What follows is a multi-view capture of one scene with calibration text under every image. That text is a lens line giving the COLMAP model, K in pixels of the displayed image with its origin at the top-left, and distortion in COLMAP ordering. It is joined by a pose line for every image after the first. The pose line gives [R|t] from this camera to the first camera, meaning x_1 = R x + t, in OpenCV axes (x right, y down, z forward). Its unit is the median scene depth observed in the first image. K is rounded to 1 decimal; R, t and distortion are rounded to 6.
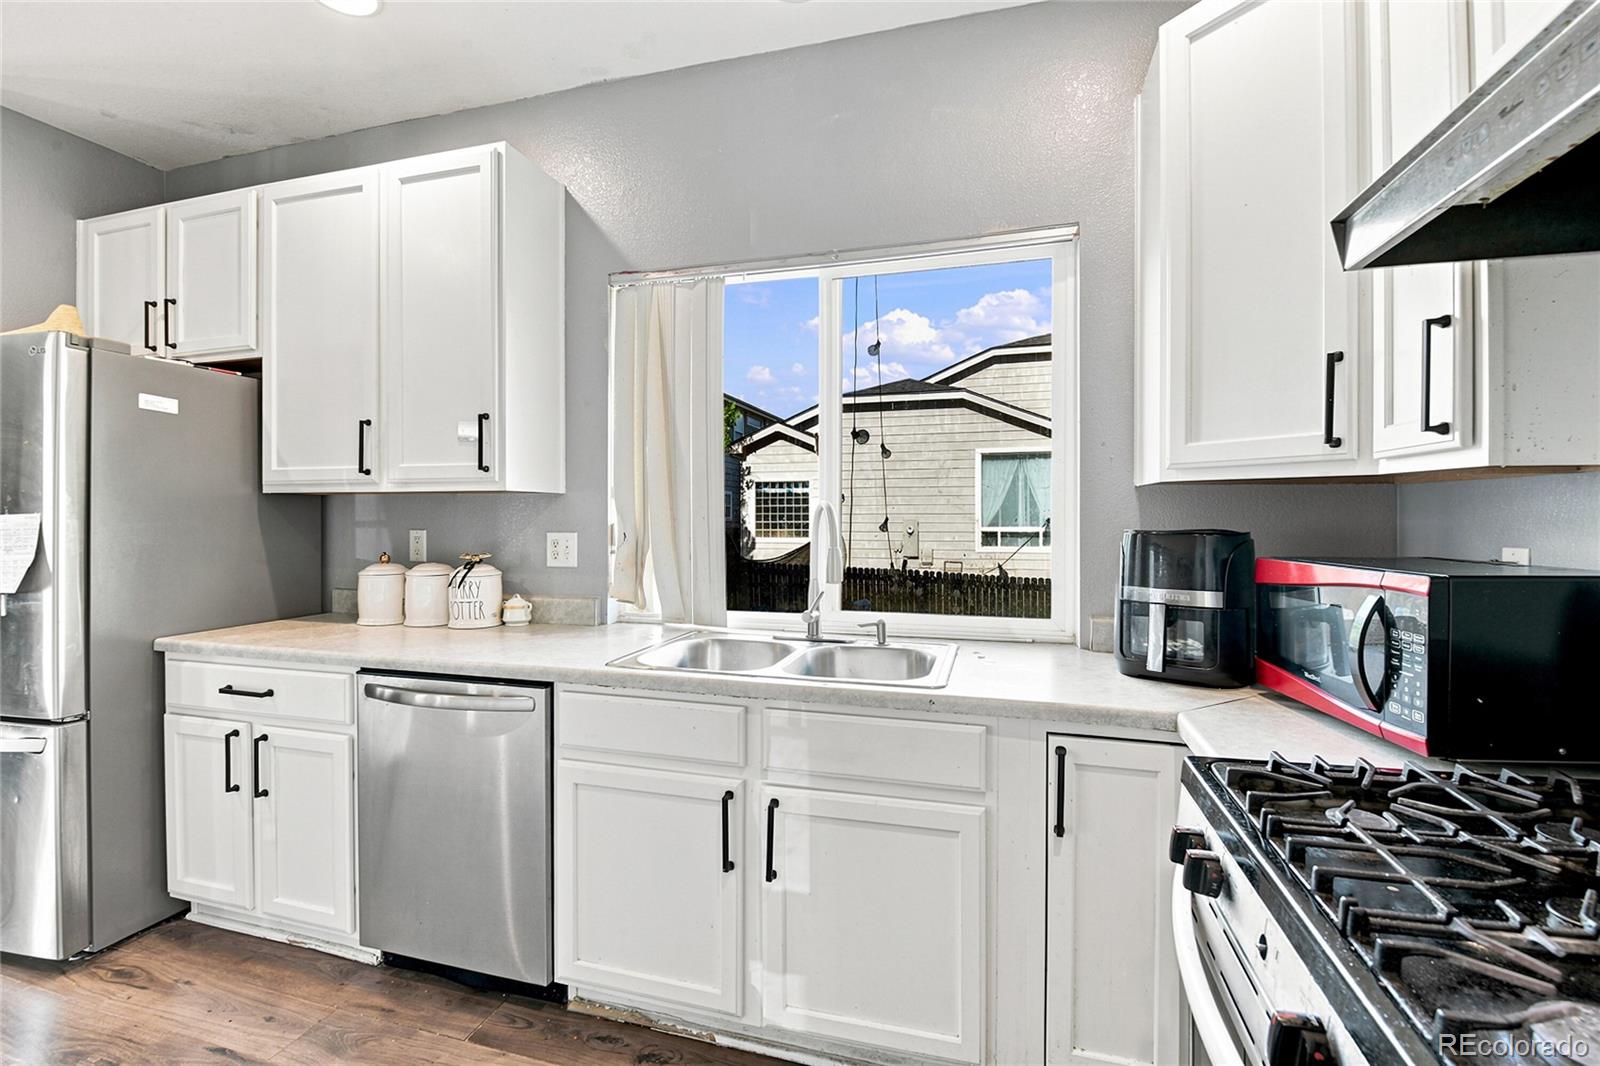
lens RADIAL K [[729.4, 0, 791.9], [0, 729.4, 516.4], [0, 0, 1]] dist [-0.000546, -0.000188]
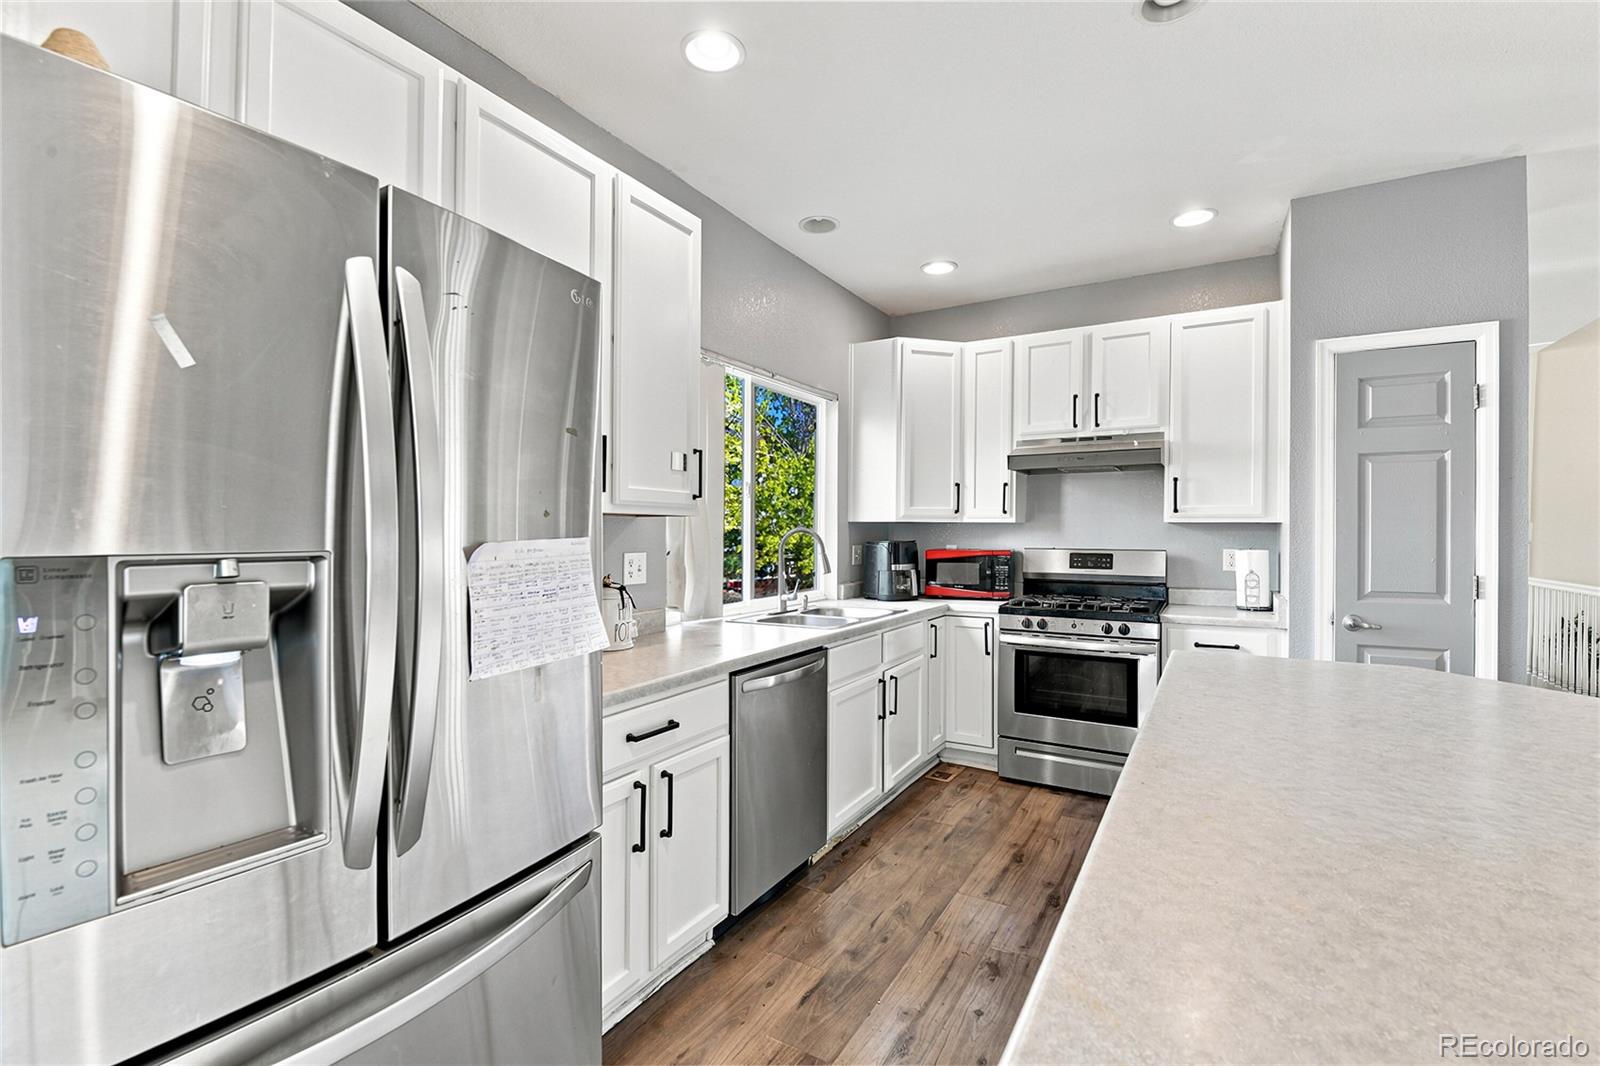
lens RADIAL K [[729.4, 0, 797.6], [0, 729.4, 534.1], [0, 0, 1]] dist [-0.000546, -0.000188]
pose [[0.223010, -0.002078, 0.974814, -1.565614], [0.004001, 0.999991, 0.001217, -0.007118], [-0.974808, 0.003629, 0.223016, 0.608457]]
